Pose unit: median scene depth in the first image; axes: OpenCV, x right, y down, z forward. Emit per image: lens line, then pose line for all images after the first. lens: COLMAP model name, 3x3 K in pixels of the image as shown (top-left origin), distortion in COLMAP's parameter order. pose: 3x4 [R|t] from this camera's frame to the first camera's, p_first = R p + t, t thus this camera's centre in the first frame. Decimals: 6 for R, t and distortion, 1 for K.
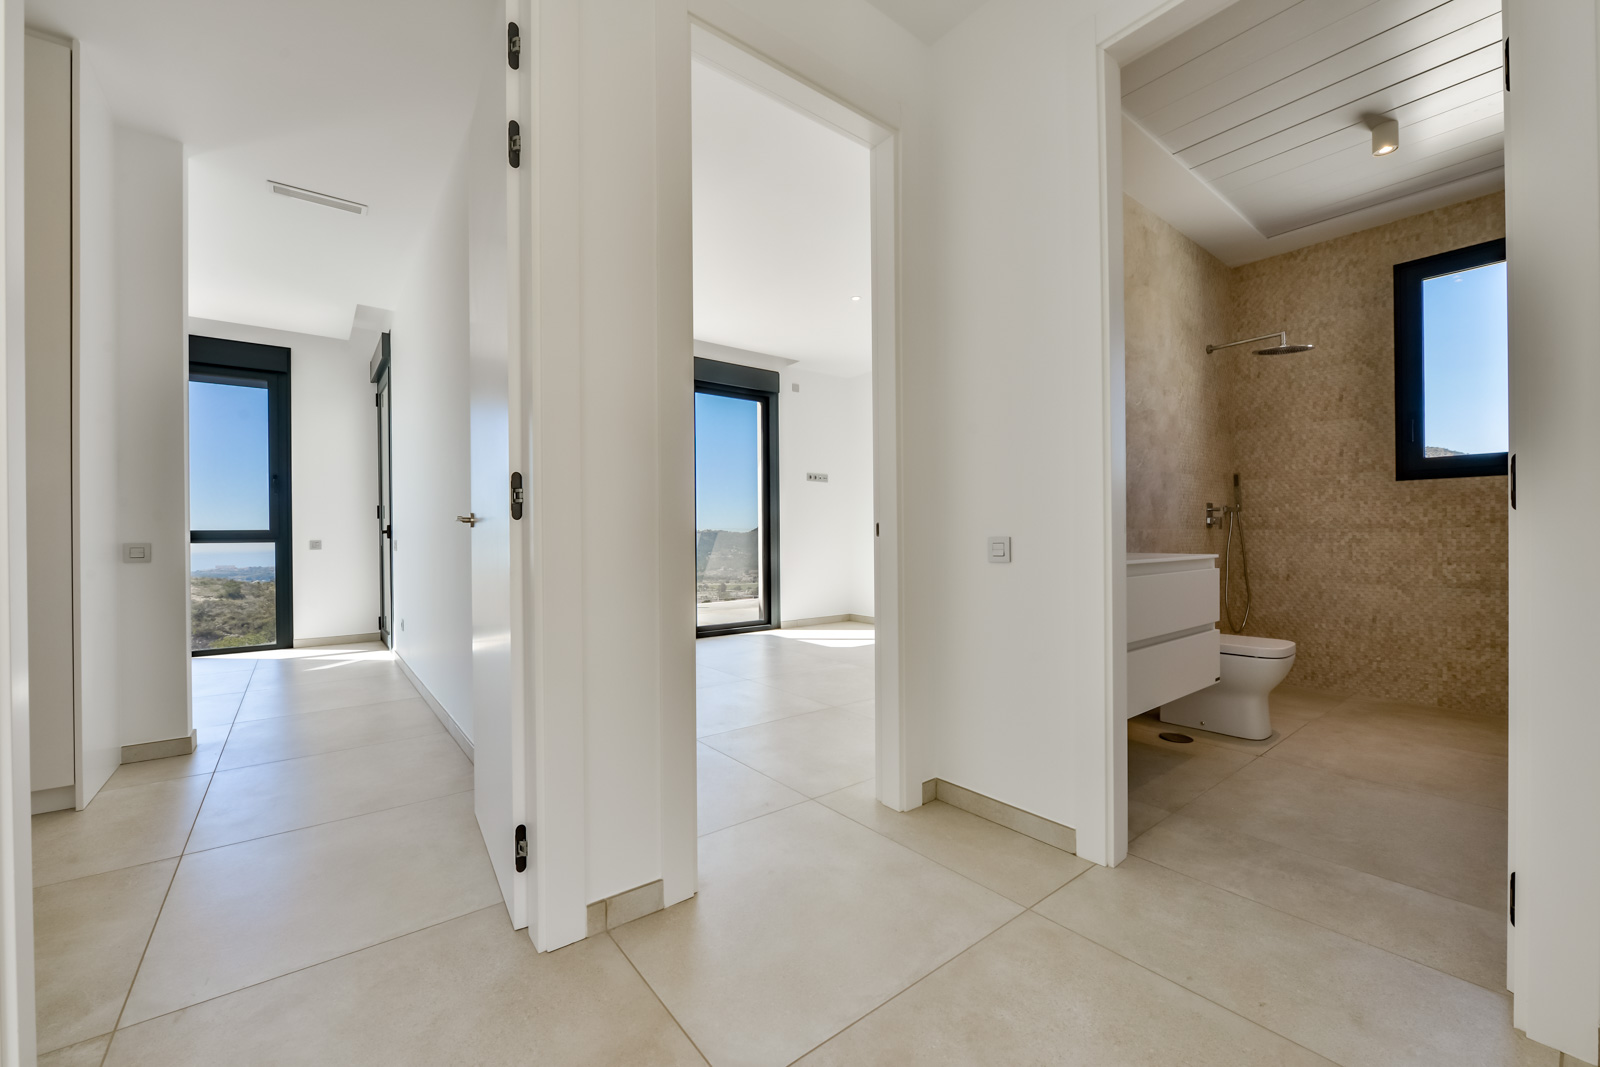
lens RADIAL K [[635.3, 0, 785.7], [0, 635.3, 538.7], [0, 0, 1]] dist [-0.007152, -0.001825]
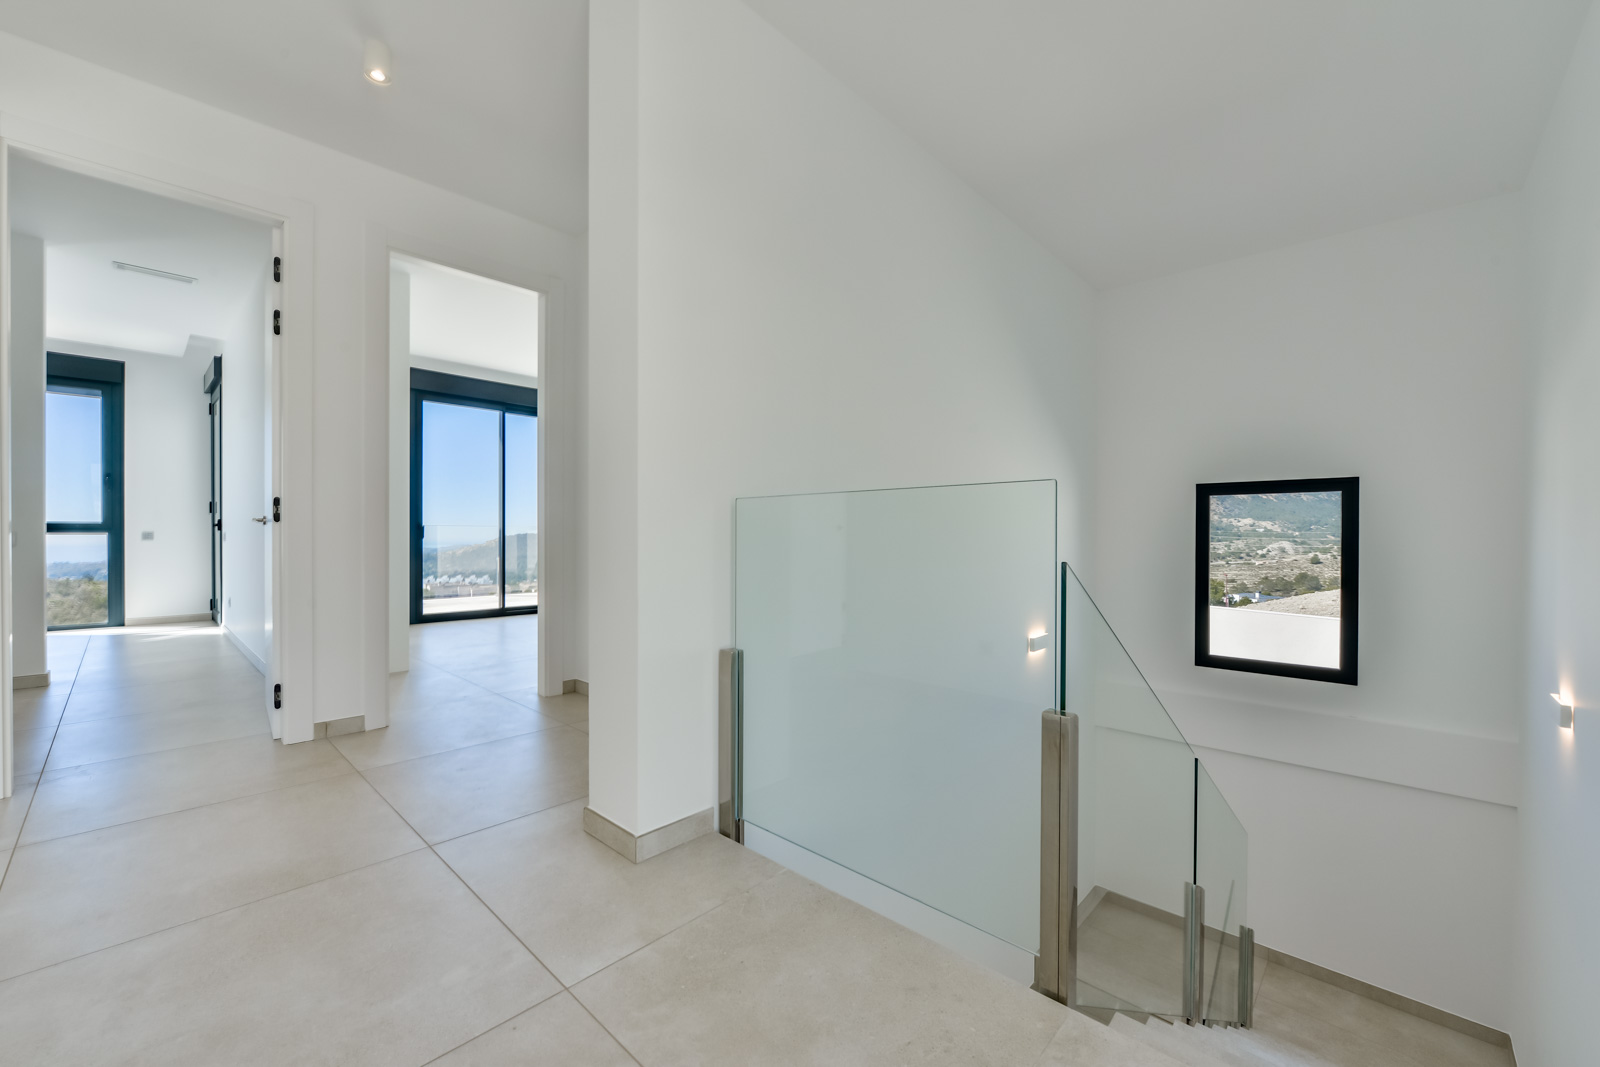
lens RADIAL K [[635.3, 0, 790.4], [0, 635.3, 540.3], [0, 0, 1]] dist [-0.007152, -0.001825]
pose [[0.986963, 0.011412, 0.160541, 0.647556], [-0.012230, 0.999917, 0.004106, -0.002193], [-0.160481, -0.006015, 0.987021, -0.909639]]
